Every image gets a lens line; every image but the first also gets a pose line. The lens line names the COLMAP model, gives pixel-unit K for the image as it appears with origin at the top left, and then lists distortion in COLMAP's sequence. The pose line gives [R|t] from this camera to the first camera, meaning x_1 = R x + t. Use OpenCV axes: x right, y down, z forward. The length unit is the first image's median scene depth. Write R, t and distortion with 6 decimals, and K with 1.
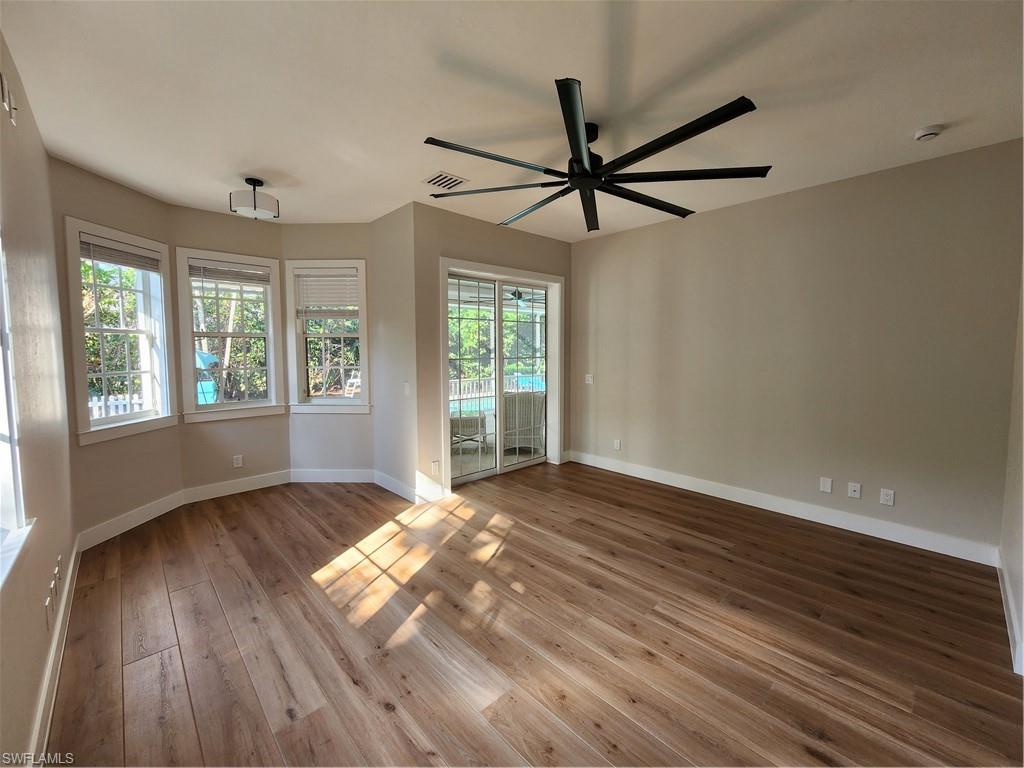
lens RADIAL K [[418.2, 0, 508.0], [0, 418.2, 374.9], [0, 0, 1]] dist [-0.000395, -0.000883]
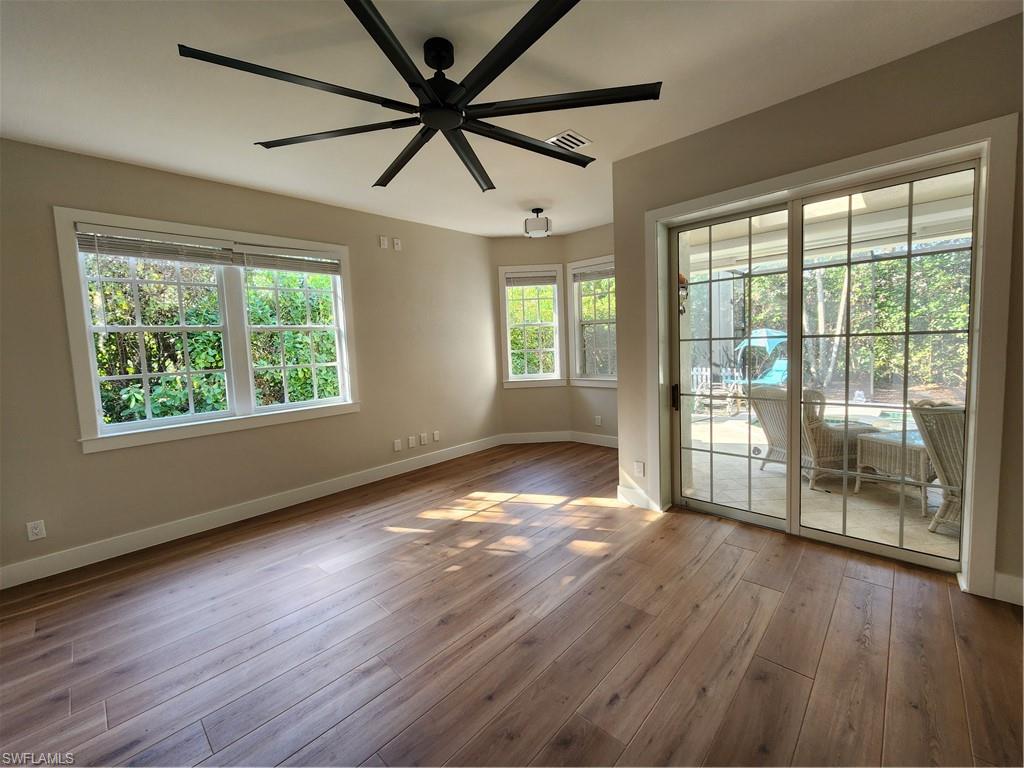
lens RADIAL K [[418.2, 0, 508.0], [0, 418.2, 374.9], [0, 0, 1]] dist [-0.000395, -0.000883]
pose [[0.055343, 0.076021, -0.995569, 0.780901], [-0.023612, 0.996918, 0.074811, -0.028741], [0.998188, 0.019367, 0.056967, 0.838626]]
